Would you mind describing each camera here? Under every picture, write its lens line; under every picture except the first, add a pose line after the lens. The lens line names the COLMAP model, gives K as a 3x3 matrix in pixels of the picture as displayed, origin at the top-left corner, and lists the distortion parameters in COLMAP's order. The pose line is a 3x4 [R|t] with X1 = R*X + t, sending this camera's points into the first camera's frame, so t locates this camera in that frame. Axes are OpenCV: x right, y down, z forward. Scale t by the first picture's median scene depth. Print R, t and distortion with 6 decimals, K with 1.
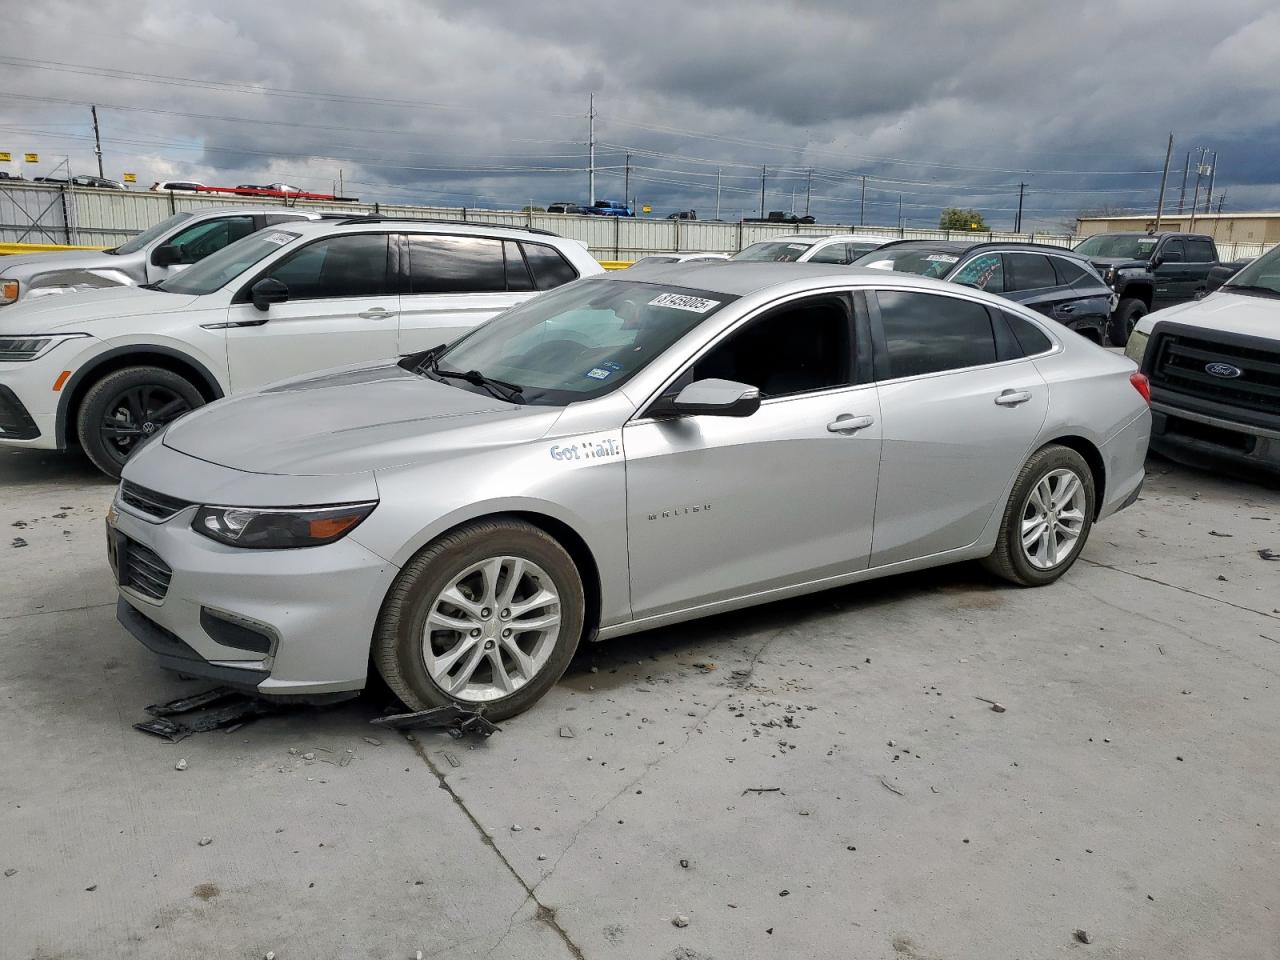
lens RADIAL K [[1071.6, 0, 642.8], [0, 1071.6, 472.7], [0, 0, 1]] dist [-0.011902, -0.015124]
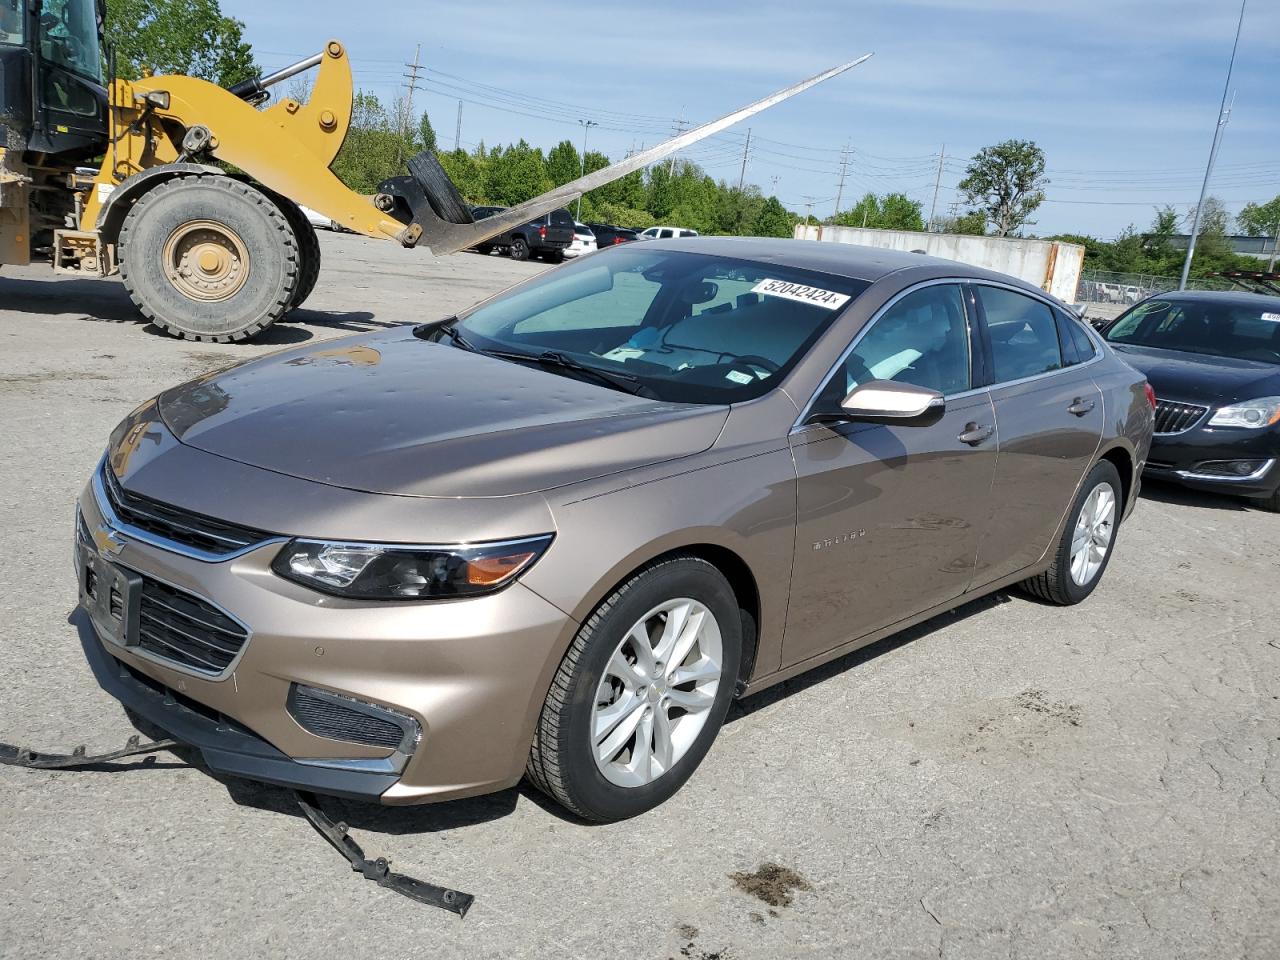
lens RADIAL K [[1071.6, 0, 634.2], [0, 1071.6, 470.7], [0, 0, 1]] dist [-0.011902, -0.015124]
pose [[0.968690, 0.019329, 0.247518, -0.347483], [-0.025348, 0.999455, 0.021154, -0.031755], [-0.246974, -0.026766, 0.968652, 0.252861]]
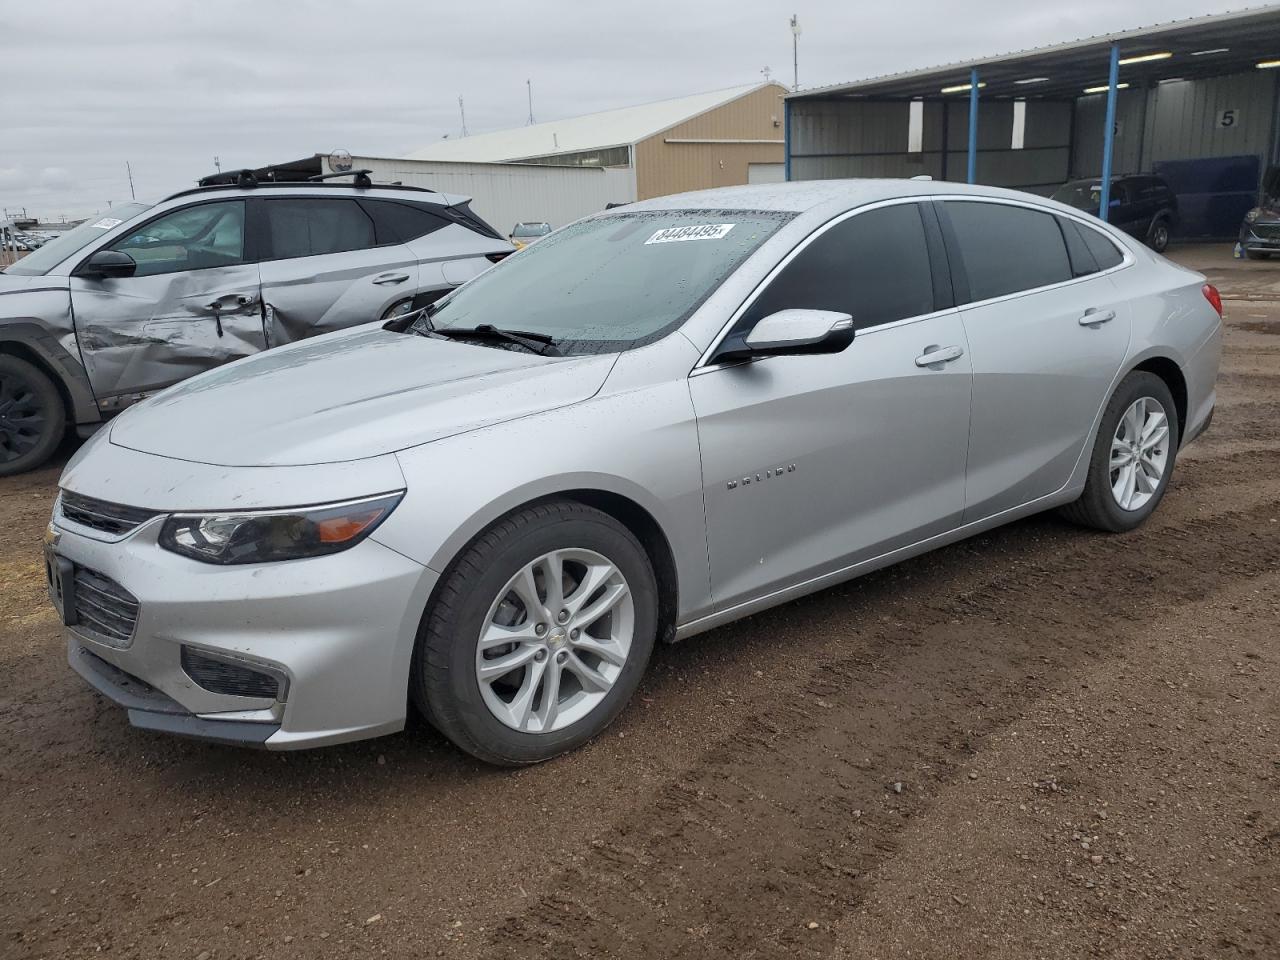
lens RADIAL K [[1071.6, 0, 631.8], [0, 1071.6, 470.1], [0, 0, 1]] dist [-0.011902, -0.015124]
pose [[0.995442, -0.077673, 0.055343, -0.115240], [0.076623, 0.996842, 0.020843, 0.008038], [-0.056787, -0.016508, 0.998250, 0.202336]]
